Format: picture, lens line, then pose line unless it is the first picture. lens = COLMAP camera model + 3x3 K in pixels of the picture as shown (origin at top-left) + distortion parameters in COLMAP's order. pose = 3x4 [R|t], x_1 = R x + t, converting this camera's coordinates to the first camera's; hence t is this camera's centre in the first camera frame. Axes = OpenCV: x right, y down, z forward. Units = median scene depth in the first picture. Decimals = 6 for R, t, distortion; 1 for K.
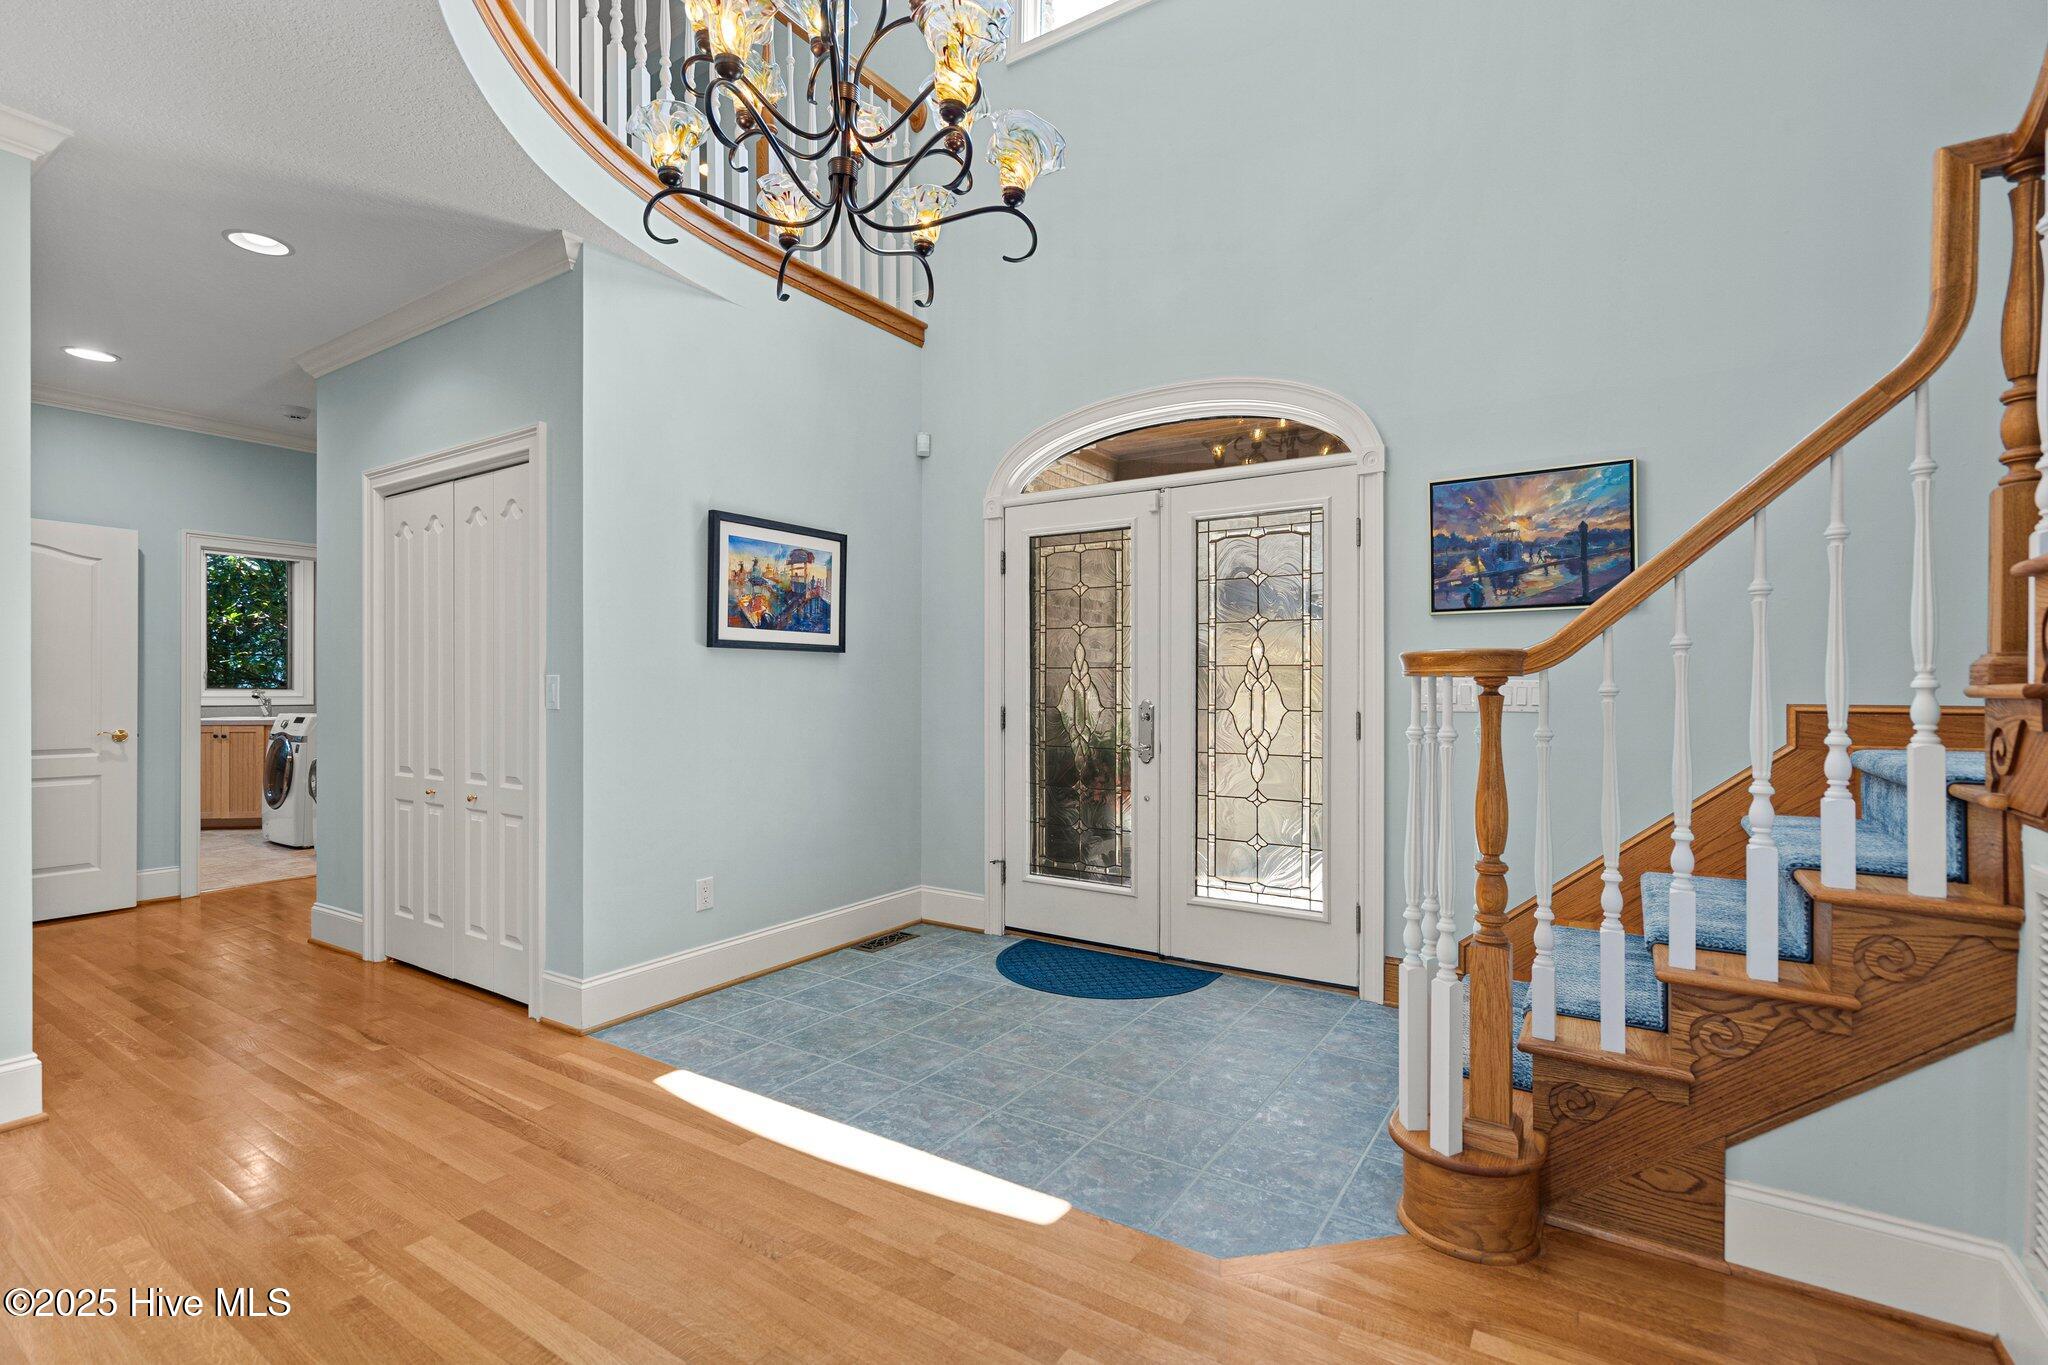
lens RADIAL K [[920.9, 0, 1024.0], [0, 920.9, 682.5], [0, 0, 1]] dist [-0.016889, 0.000176]
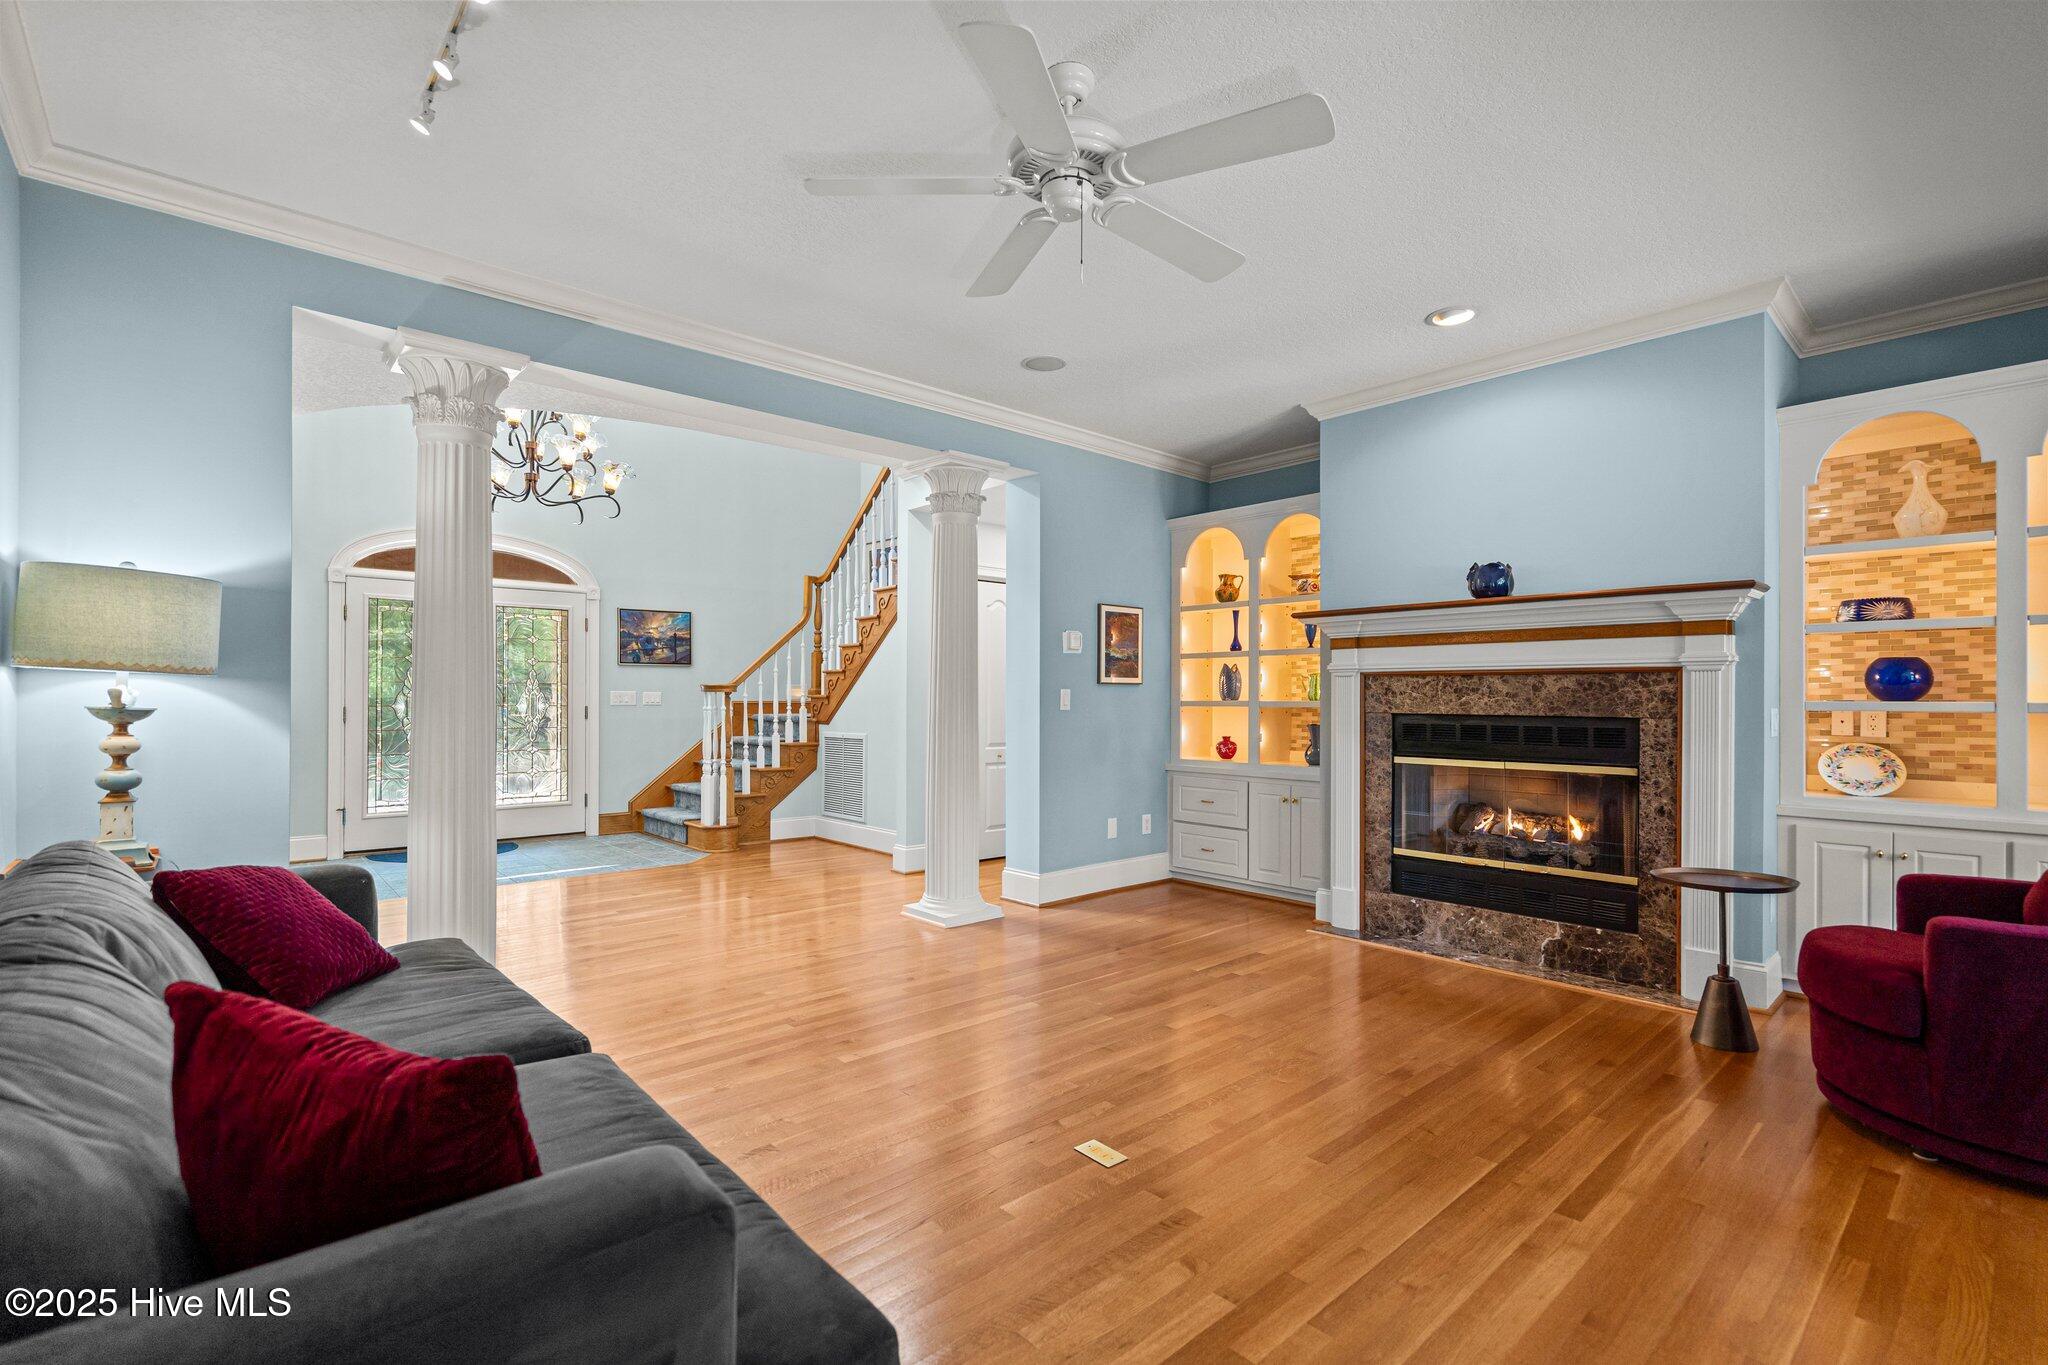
lens RADIAL K [[927.7, 0, 1022.3], [0, 927.7, 694.4], [0, 0, 1]] dist [0.001086, 0.000450]
pose [[0.253976, 0.003844, 0.967203, -1.627991], [-0.008139, 0.999965, -0.001837, -0.000260], [-0.967176, -0.007405, 0.253999, -0.621148]]
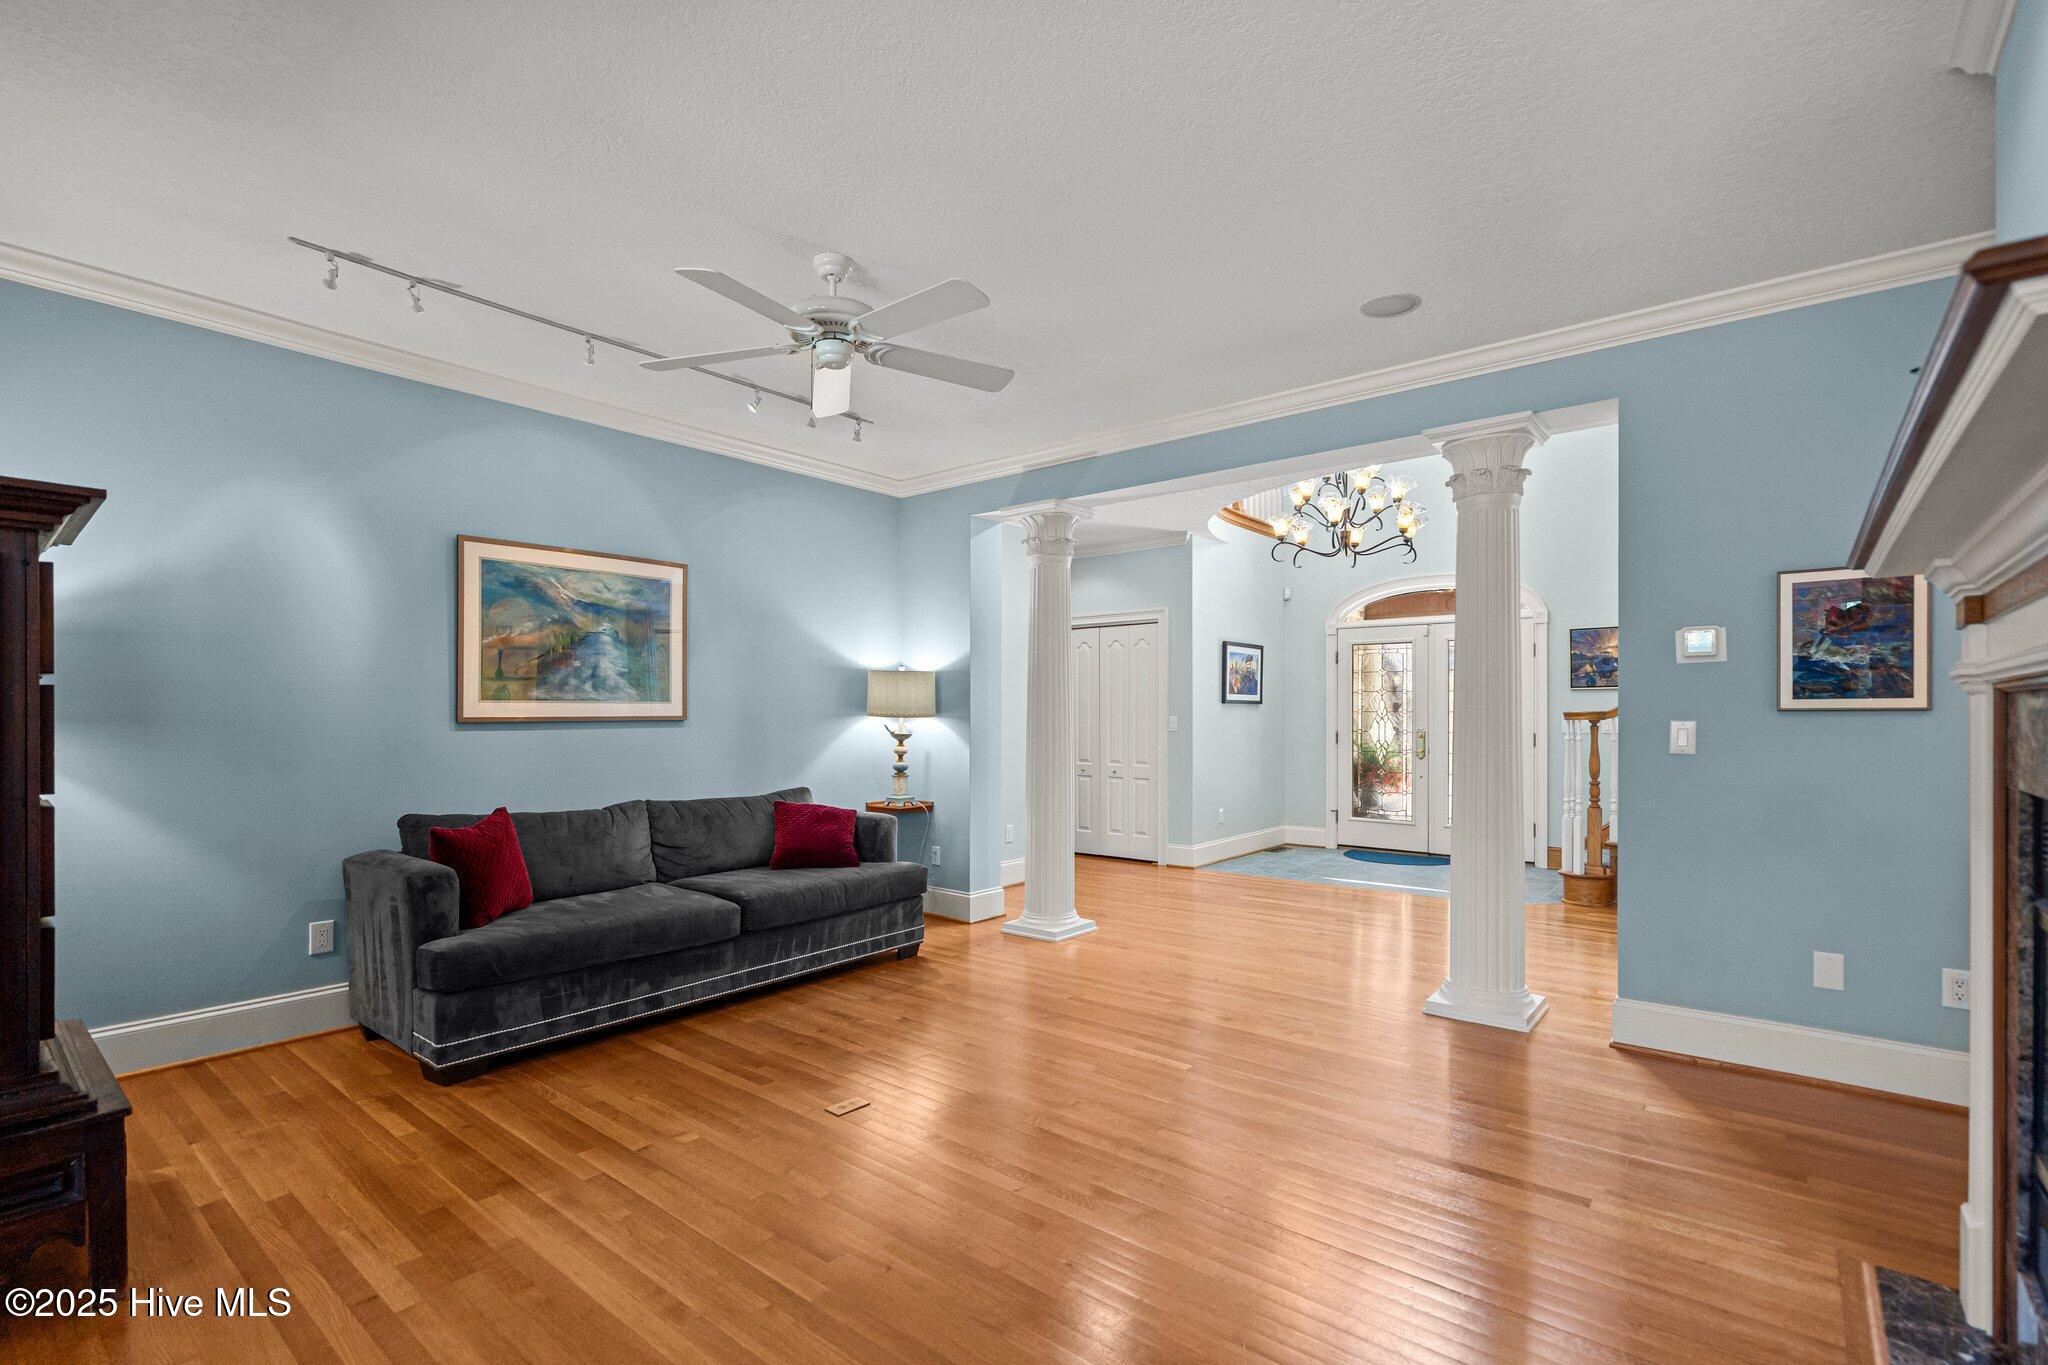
lens RADIAL K [[935.4, 0, 1024.1], [0, 935.4, 712.6], [0, 0, 1]] dist [-0.000746, -0.000076]
pose [[0.995039, -0.001577, -0.099474, -0.647248], [0.001863, 0.999994, 0.002778, -0.026478], [0.099469, -0.002949, 0.995036, -1.383271]]
